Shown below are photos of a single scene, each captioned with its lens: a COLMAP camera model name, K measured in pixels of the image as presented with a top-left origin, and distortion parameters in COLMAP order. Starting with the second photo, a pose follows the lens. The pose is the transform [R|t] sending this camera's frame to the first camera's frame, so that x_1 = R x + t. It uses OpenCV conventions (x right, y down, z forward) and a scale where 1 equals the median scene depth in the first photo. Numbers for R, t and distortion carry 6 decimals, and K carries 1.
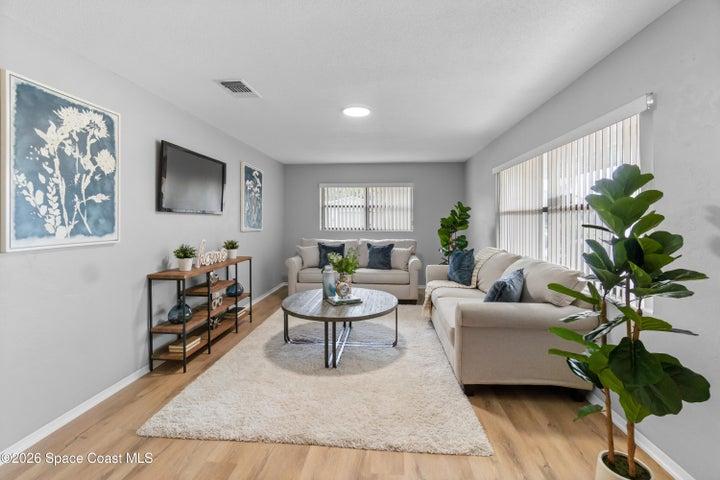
lens RADIAL K [[312.1, 0, 345.4], [0, 312.1, 219.5], [0, 0, 1]] dist [-0.000286, -0.000159]
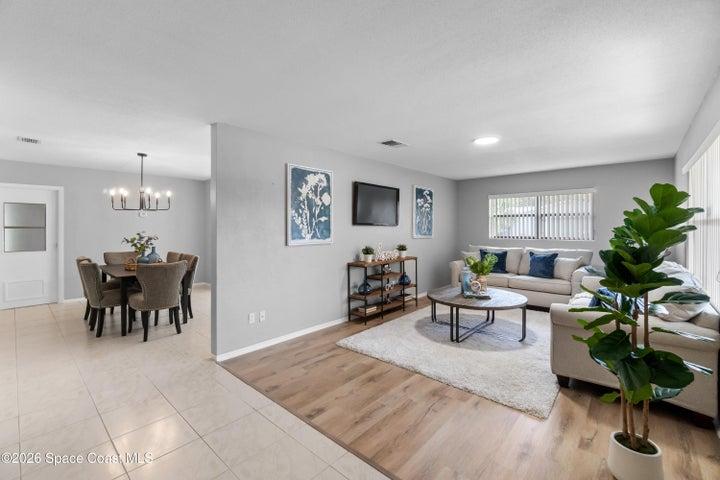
lens RADIAL K [[312.1, 0, 345.4], [0, 312.1, 219.5], [0, 0, 1]] dist [-0.000286, -0.000159]
pose [[0.780941, -0.019365, -0.624304, 0.420215], [0.006421, 0.999715, -0.022977, -0.018290], [0.624572, 0.013935, 0.780843, -0.329446]]
